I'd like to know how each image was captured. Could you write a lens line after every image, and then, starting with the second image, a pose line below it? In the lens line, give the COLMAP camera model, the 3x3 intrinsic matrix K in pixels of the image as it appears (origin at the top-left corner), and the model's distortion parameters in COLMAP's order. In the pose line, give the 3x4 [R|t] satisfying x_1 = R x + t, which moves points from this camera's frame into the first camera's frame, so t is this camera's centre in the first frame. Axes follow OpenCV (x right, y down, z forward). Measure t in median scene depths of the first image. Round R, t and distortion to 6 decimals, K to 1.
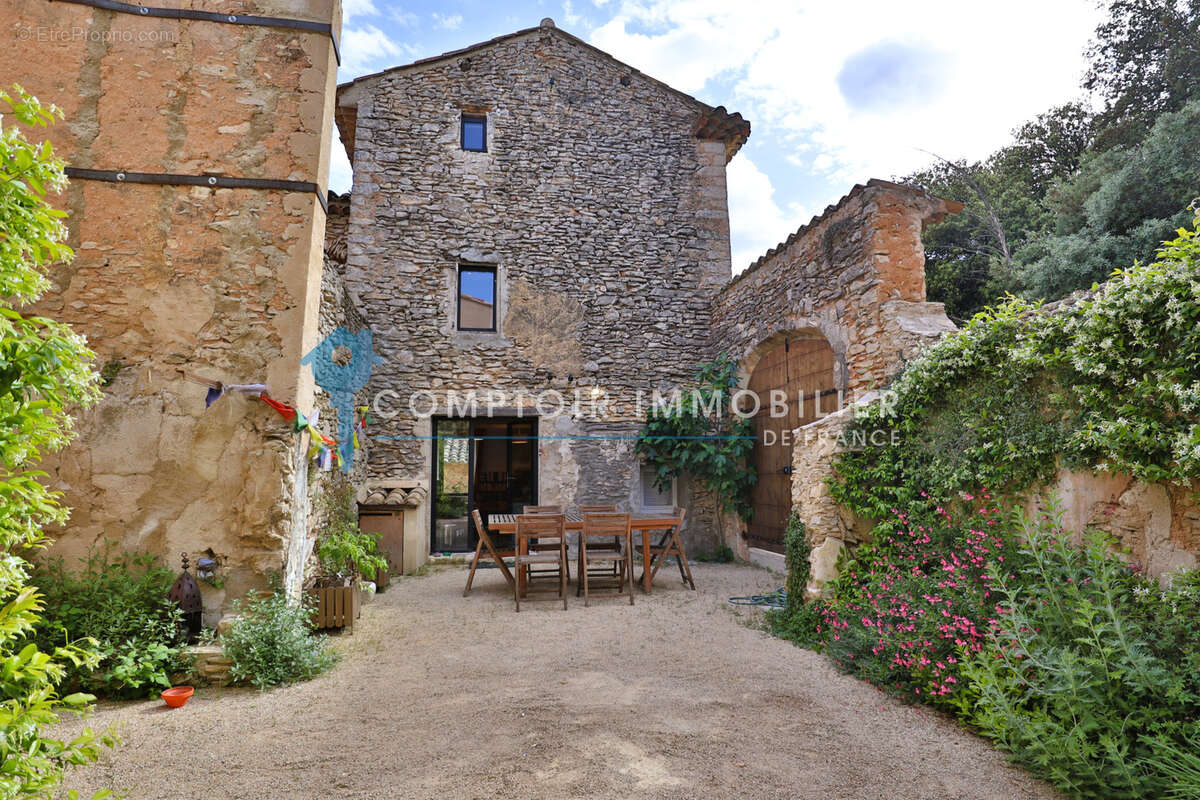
lens RADIAL K [[668.8, 0, 602.6], [0, 668.8, 402.7], [0, 0, 1]] dist [-0.053723, 0.020287]
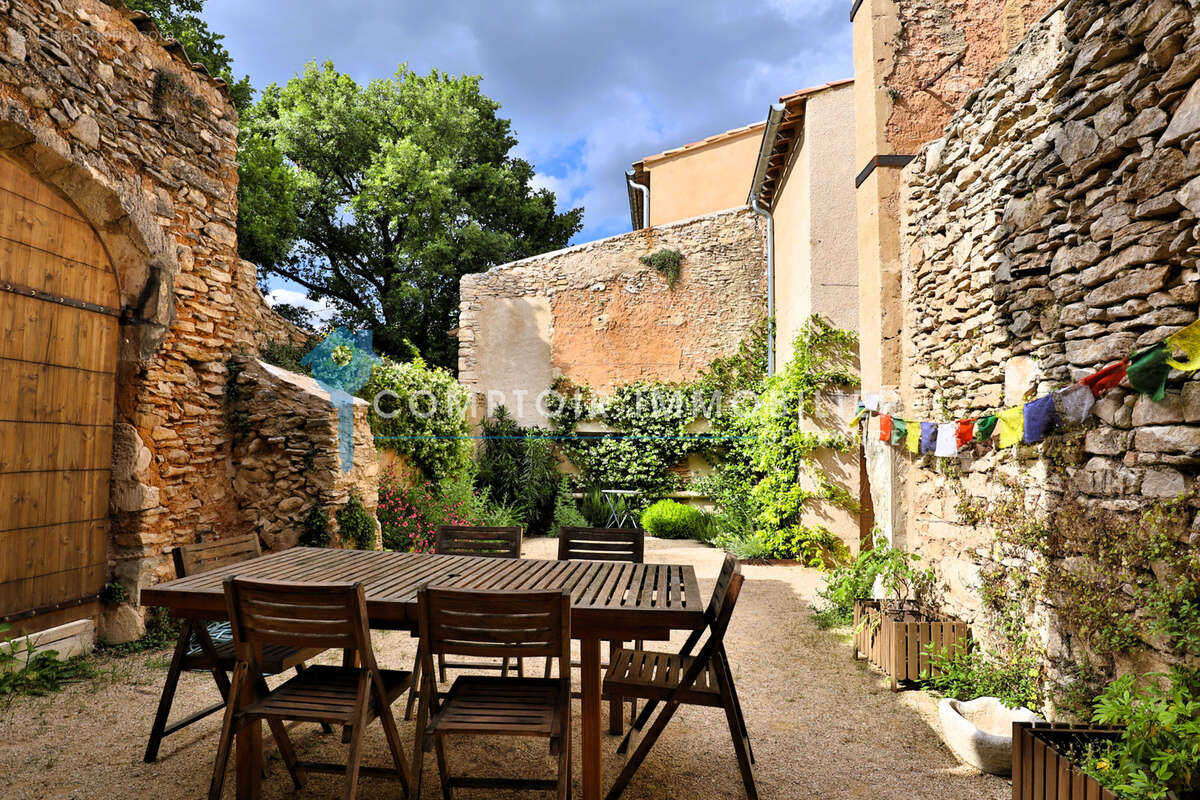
lens RADIAL K [[668.8, 0, 601.4], [0, 668.8, 401.8], [0, 0, 1]] dist [-0.053723, 0.020287]
pose [[-0.963108, 0.009874, 0.268933, -0.165638], [-0.037714, 0.984513, -0.171208, 0.104964], [-0.266459, -0.175034, -0.947820, 1.040077]]
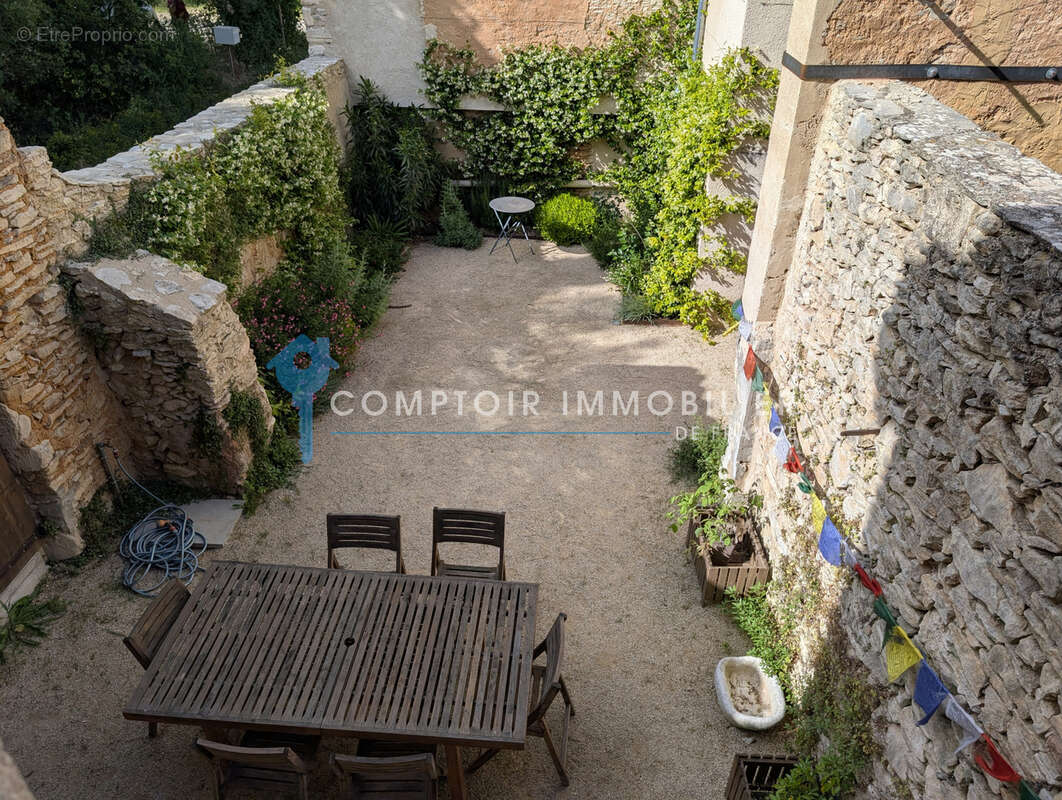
lens RADIAL K [[758.0, 0, 524.9], [0, 758.0, 390.9], [0, 0, 1]] dist [0.032164, -0.035081]
pose [[-0.968198, -0.136239, 0.209836, -0.193884], [-0.027650, 0.891857, 0.451471, -0.192657], [-0.248652, 0.431312, -0.867261, 1.060373]]
